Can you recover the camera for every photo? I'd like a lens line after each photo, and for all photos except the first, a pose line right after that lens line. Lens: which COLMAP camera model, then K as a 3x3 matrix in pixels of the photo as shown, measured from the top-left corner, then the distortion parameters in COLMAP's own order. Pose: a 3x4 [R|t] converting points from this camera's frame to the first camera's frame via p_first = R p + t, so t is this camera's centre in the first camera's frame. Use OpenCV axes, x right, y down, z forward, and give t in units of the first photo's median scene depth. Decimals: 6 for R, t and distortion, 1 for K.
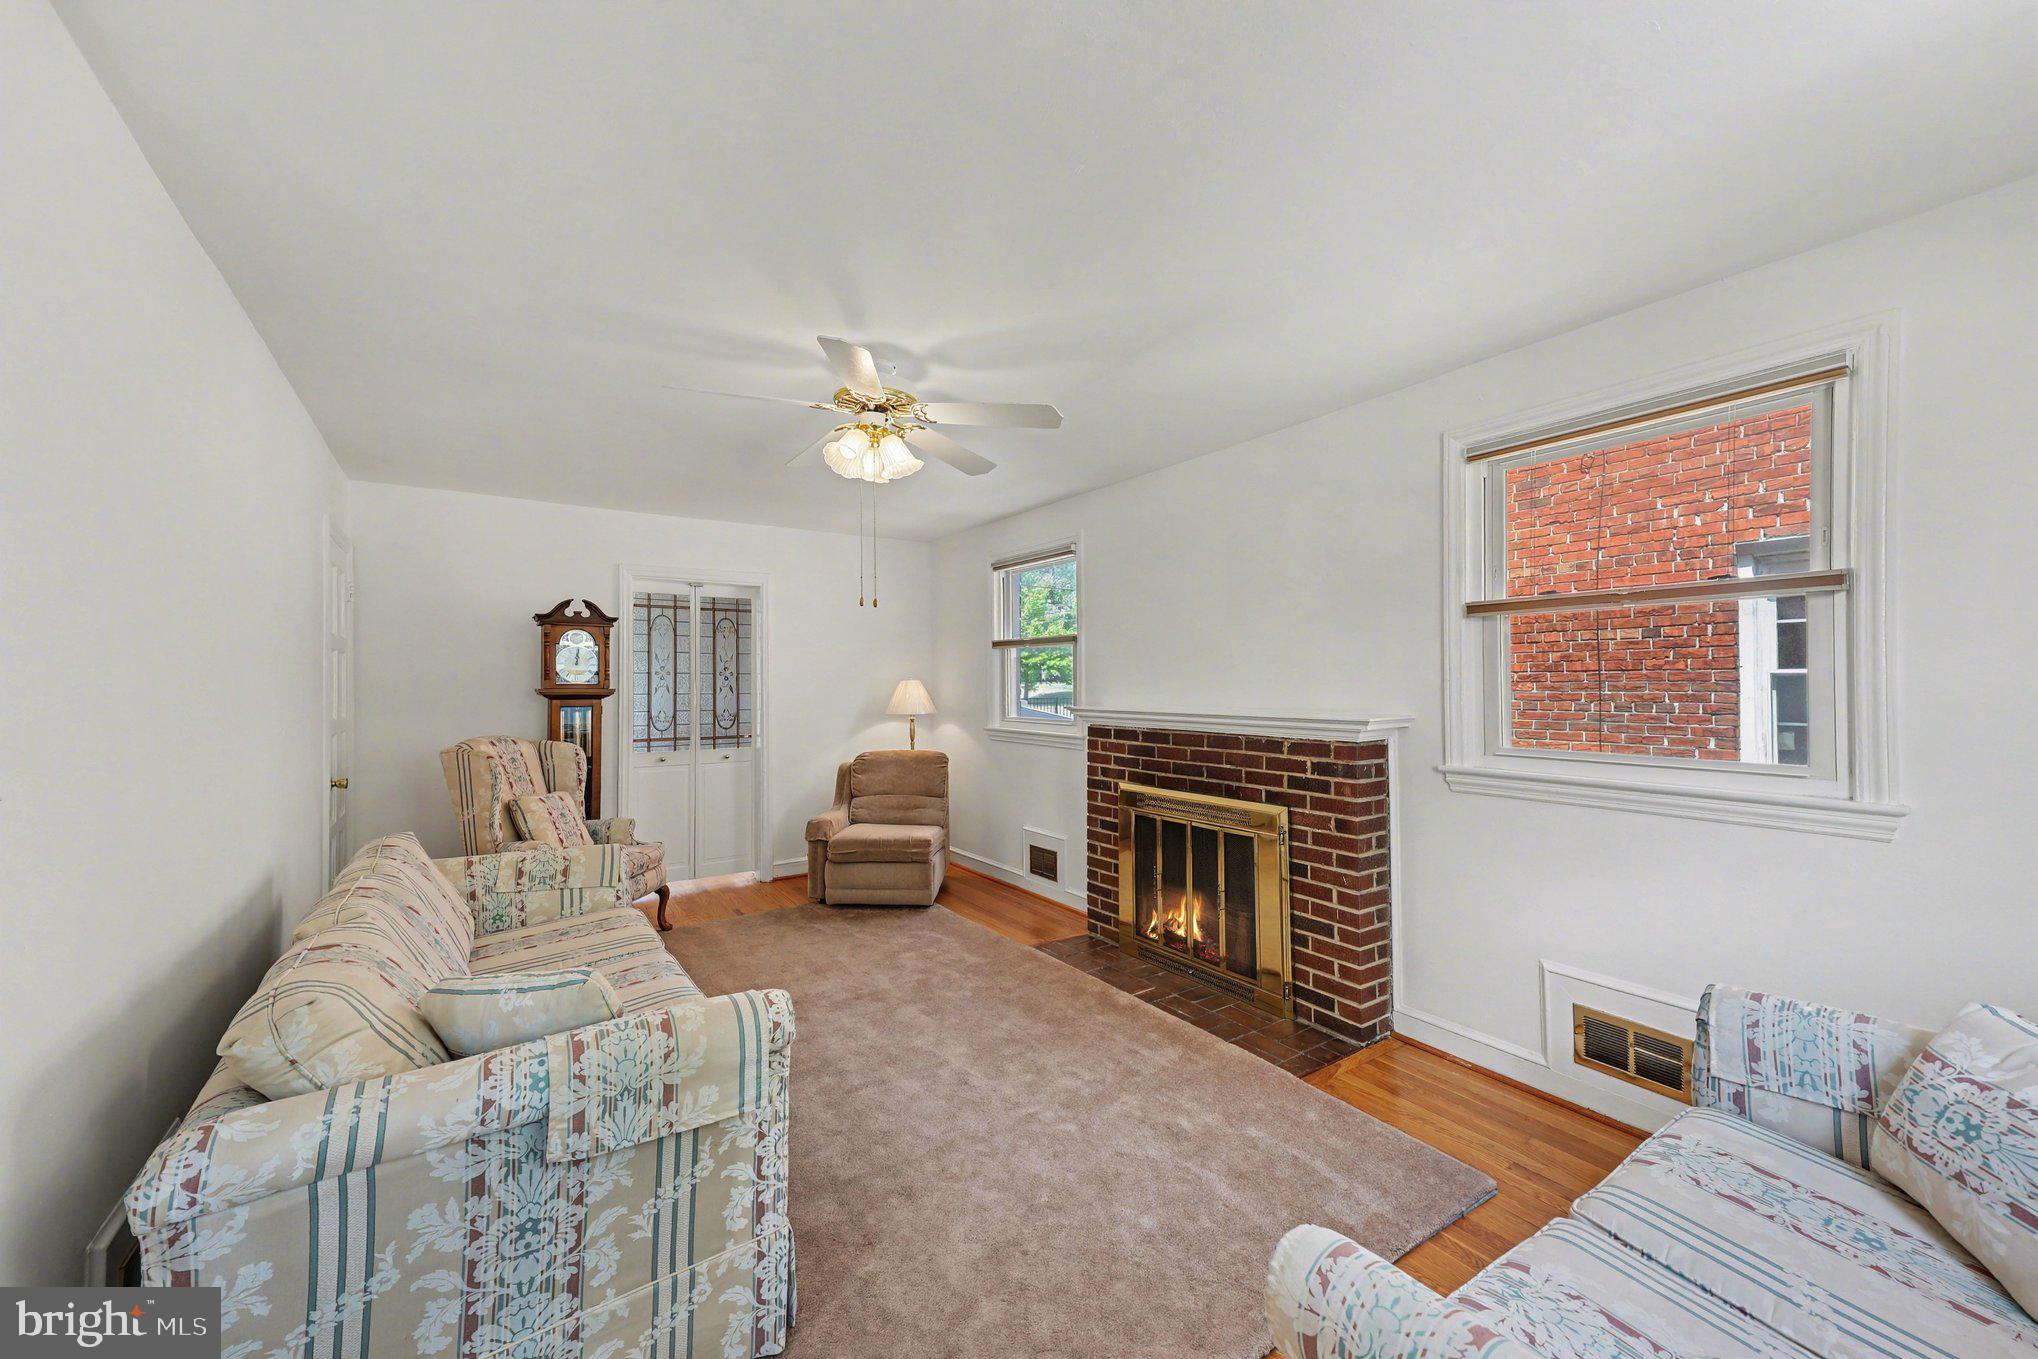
lens RADIAL K [[796.5, 0, 1018.4], [0, 796.5, 681.0], [0, 0, 1]] dist [0.051701, -0.000023]
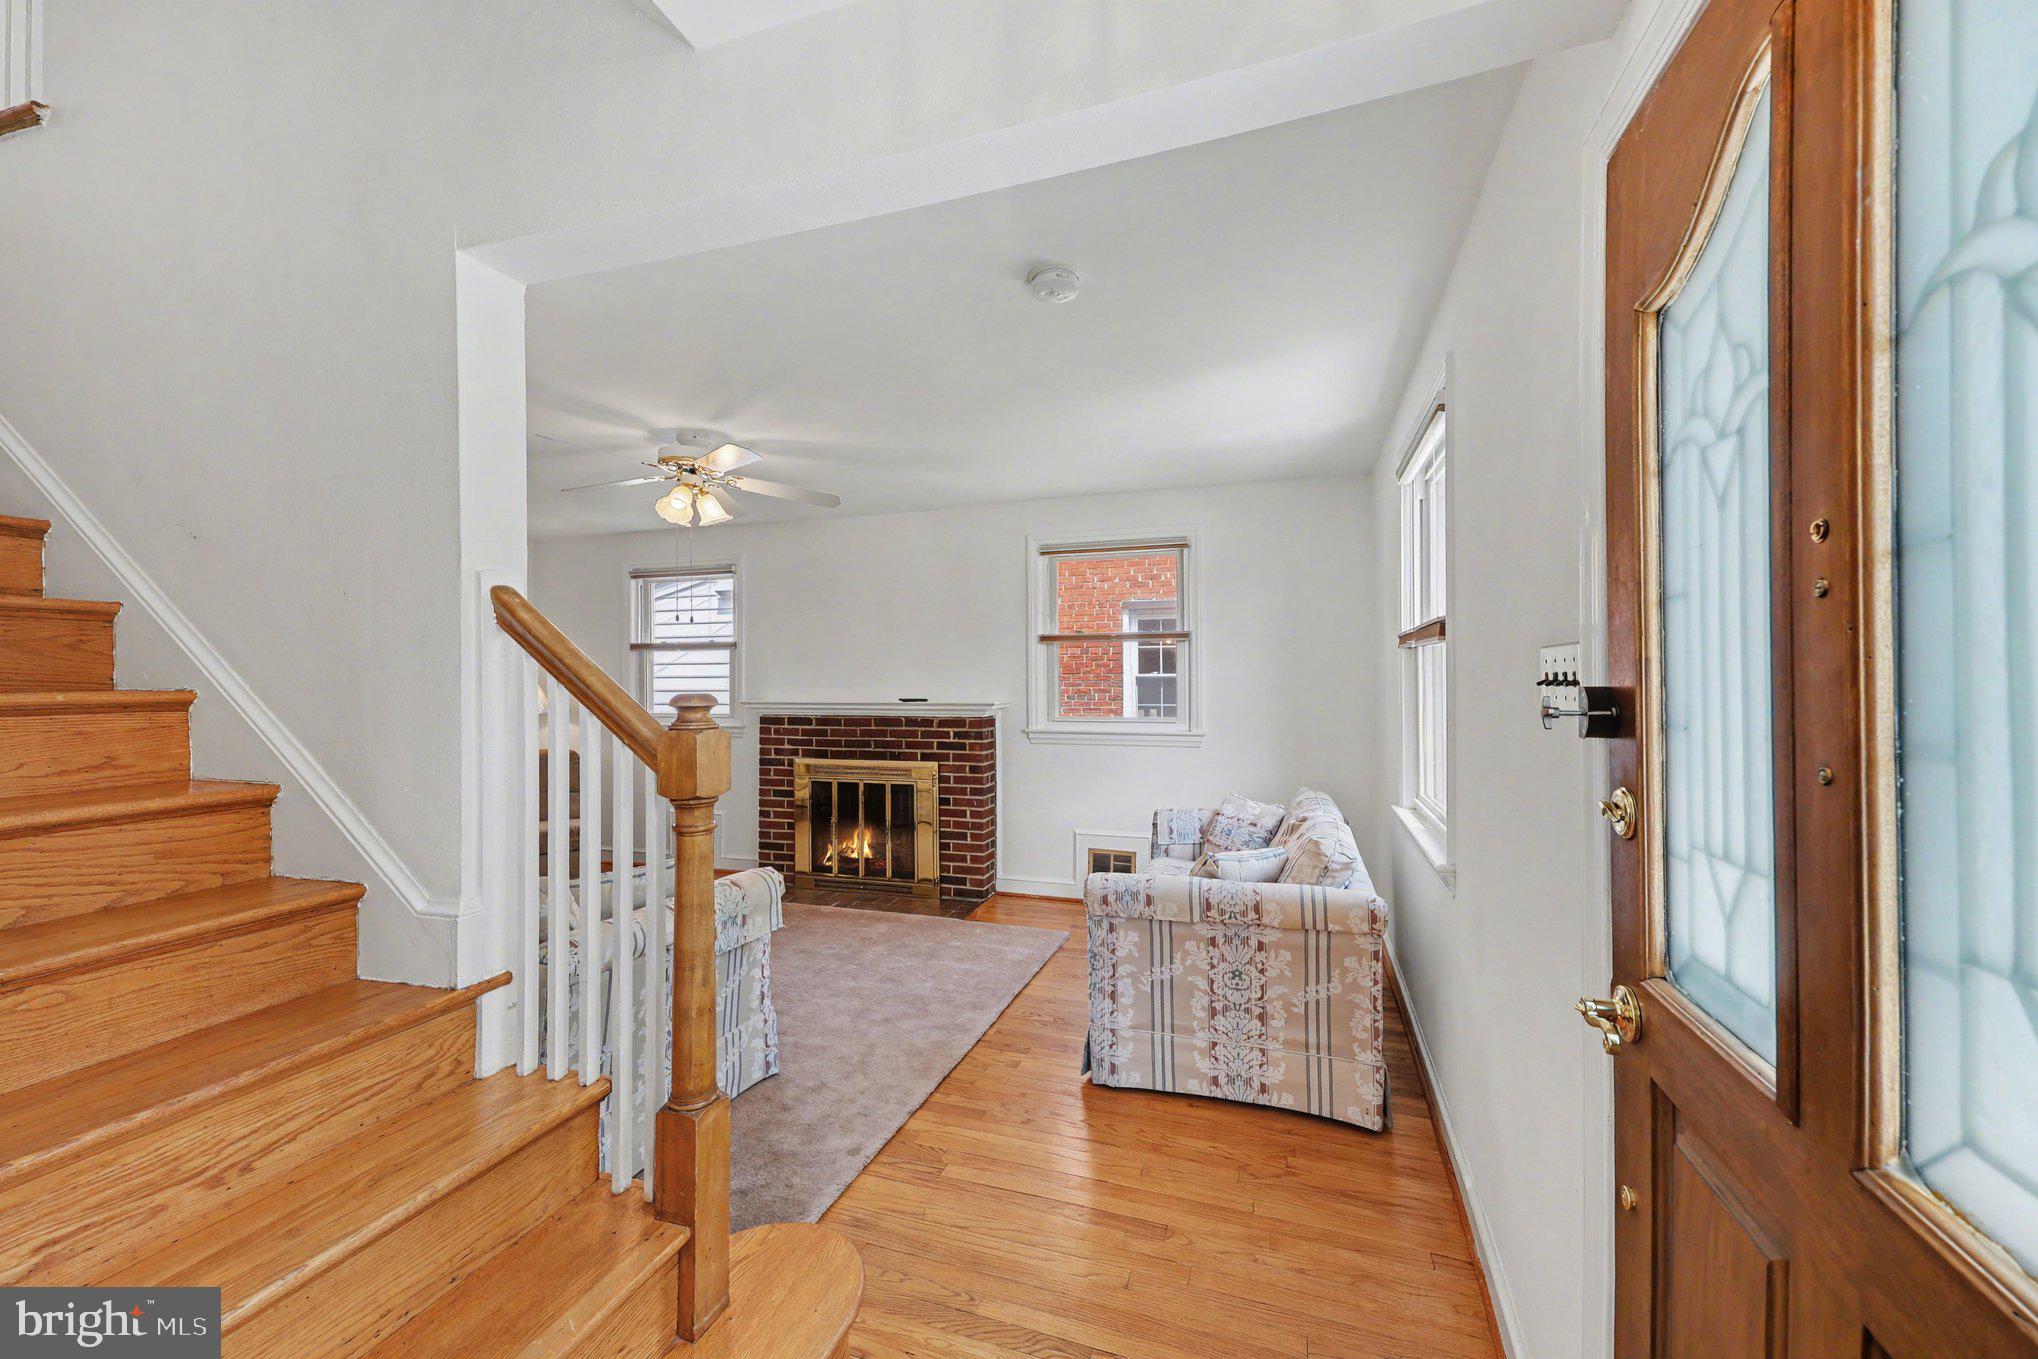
lens RADIAL K [[784.0, 0, 1009.6], [0, 784.0, 686.3], [0, 0, 1]] dist [0.033082, 0.000079]
pose [[0.813498, -0.001663, 0.581566, -0.353518], [-0.002240, 0.999980, 0.005993, 0.002847], [-0.581564, -0.006178, 0.813477, -0.249666]]
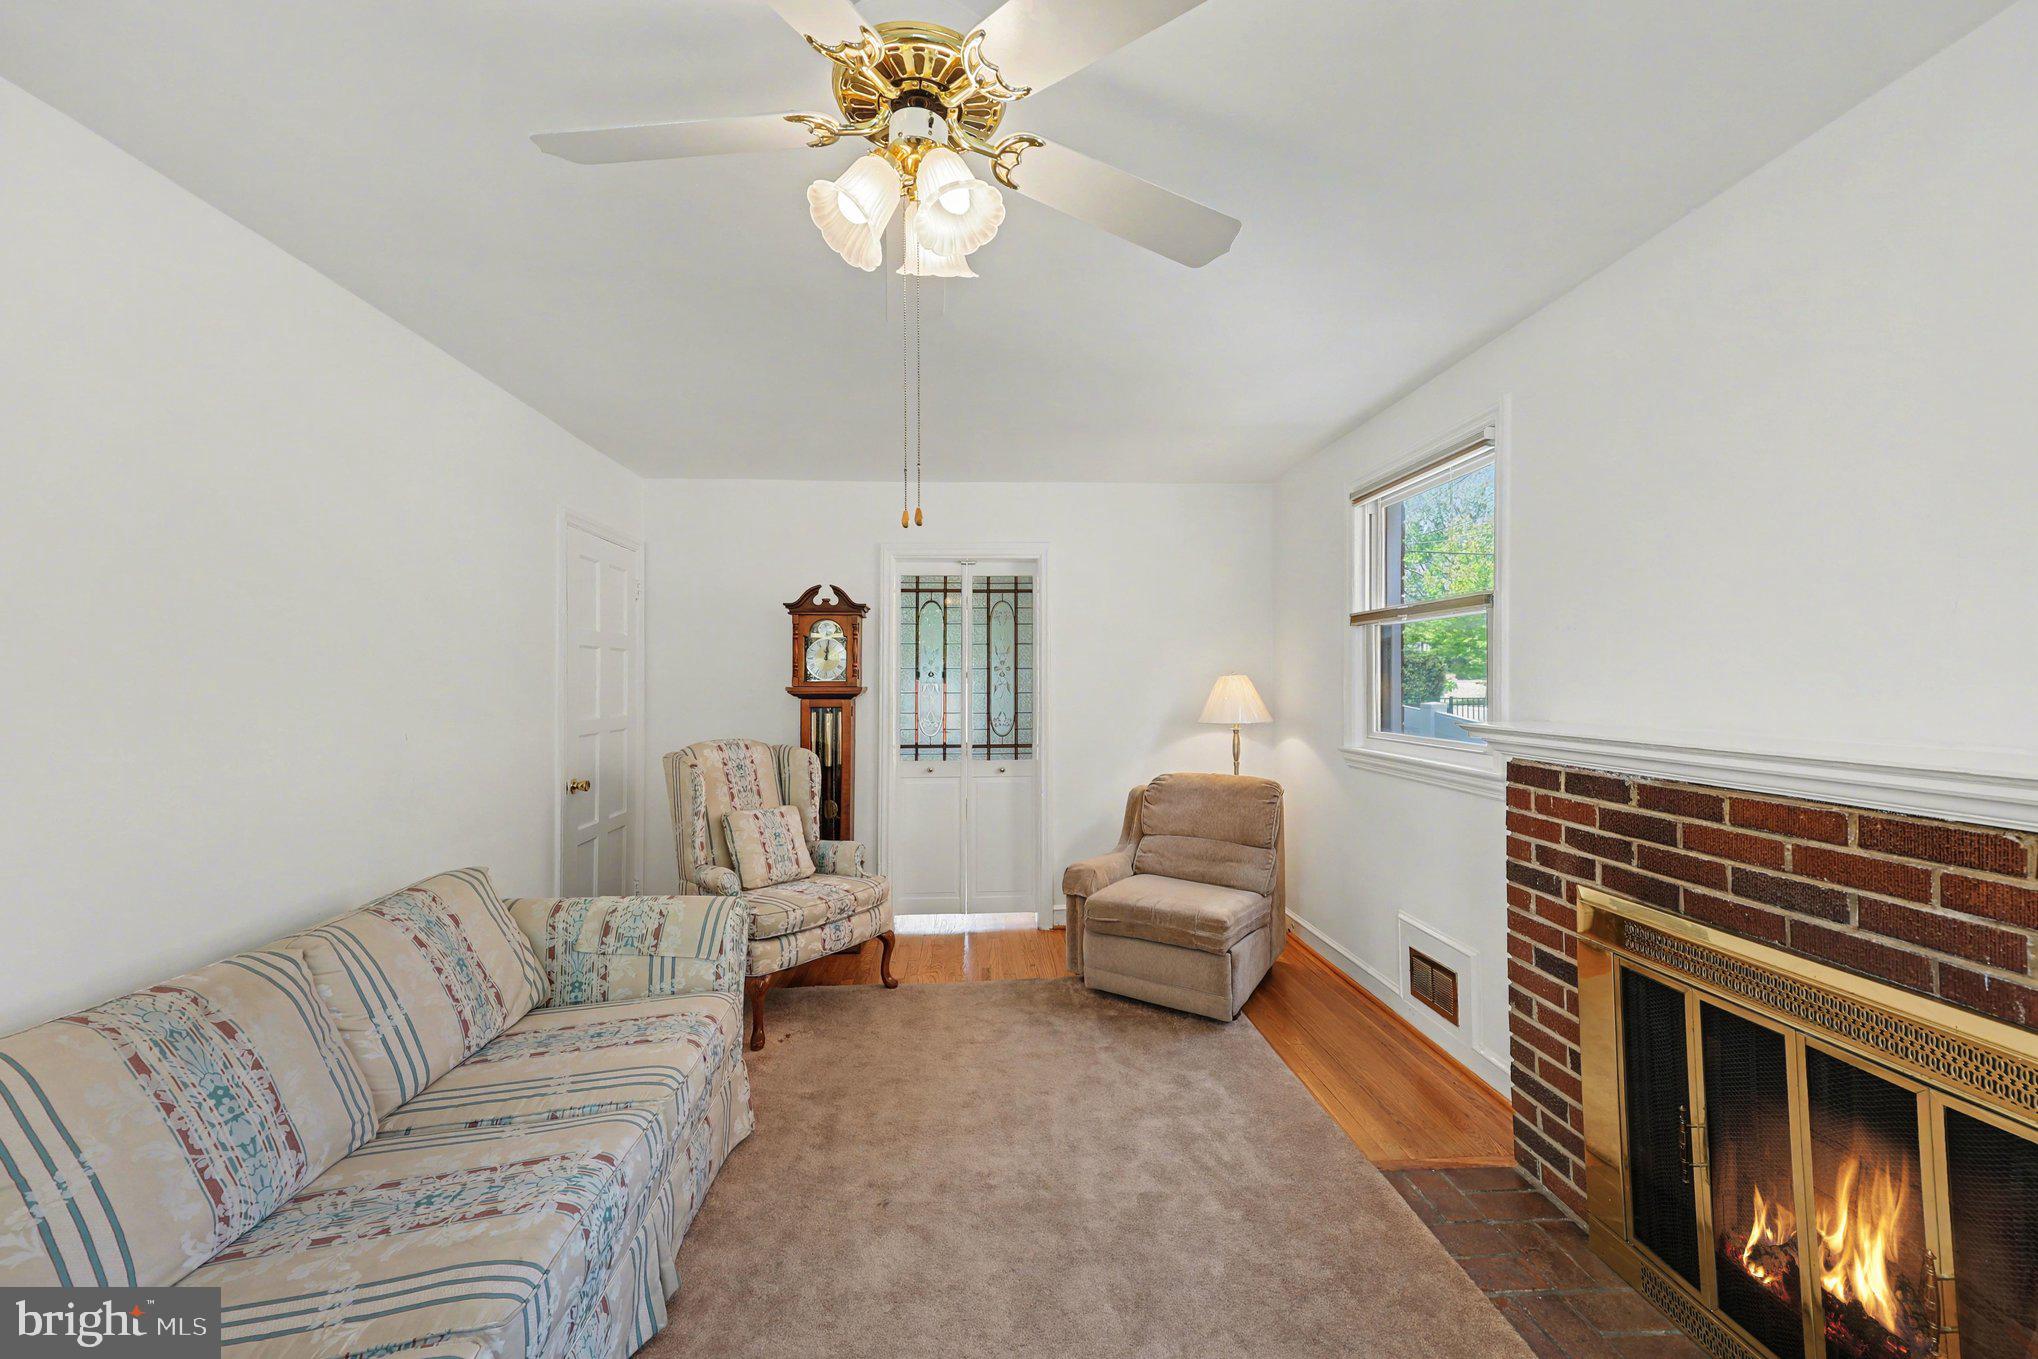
lens RADIAL K [[796.5, 0, 1018.4], [0, 796.5, 681.0], [0, 0, 1]] dist [0.051701, -0.000023]
pose [[0.866856, -0.002208, -0.498554, 0.086302], [0.004063, 0.999988, 0.002636, 0.002248], [0.498542, -0.004310, 0.866855, 0.440057]]
